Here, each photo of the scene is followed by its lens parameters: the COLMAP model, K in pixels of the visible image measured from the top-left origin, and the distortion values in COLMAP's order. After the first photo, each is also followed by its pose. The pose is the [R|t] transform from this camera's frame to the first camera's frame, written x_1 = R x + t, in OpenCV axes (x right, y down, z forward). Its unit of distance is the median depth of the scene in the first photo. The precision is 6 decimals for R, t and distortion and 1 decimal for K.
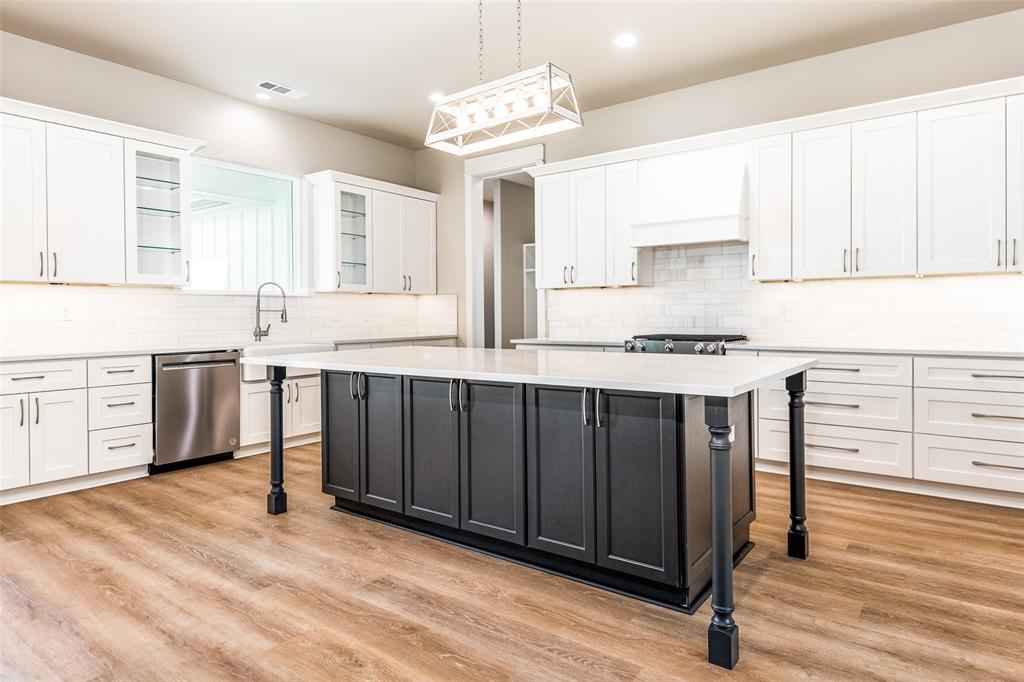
lens RADIAL K [[598.0, 0, 550.3], [0, 598.0, 304.5], [0, 0, 1]] dist [0.016950, -0.002096]
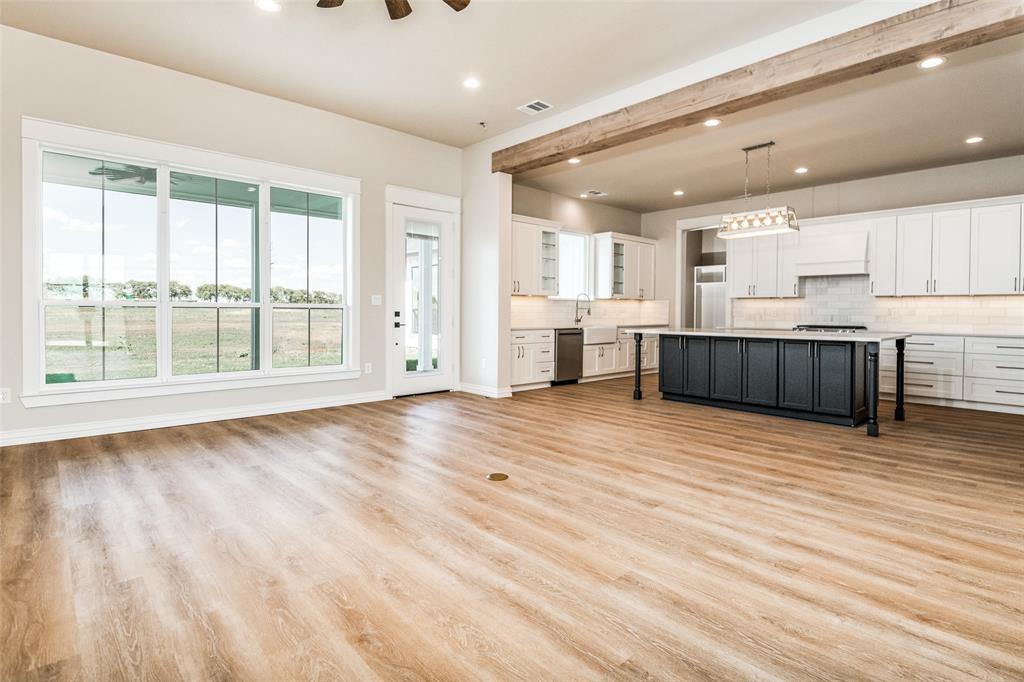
lens RADIAL K [[519.5, 0, 534.0], [0, 519.5, 307.0], [0, 0, 1]] dist [-0.004878, -0.002697]
pose [[0.978707, 0.011922, -0.204914, -0.341949], [-0.011084, 0.999925, 0.005240, -0.002170], [0.204962, -0.002857, 0.978766, -0.751478]]
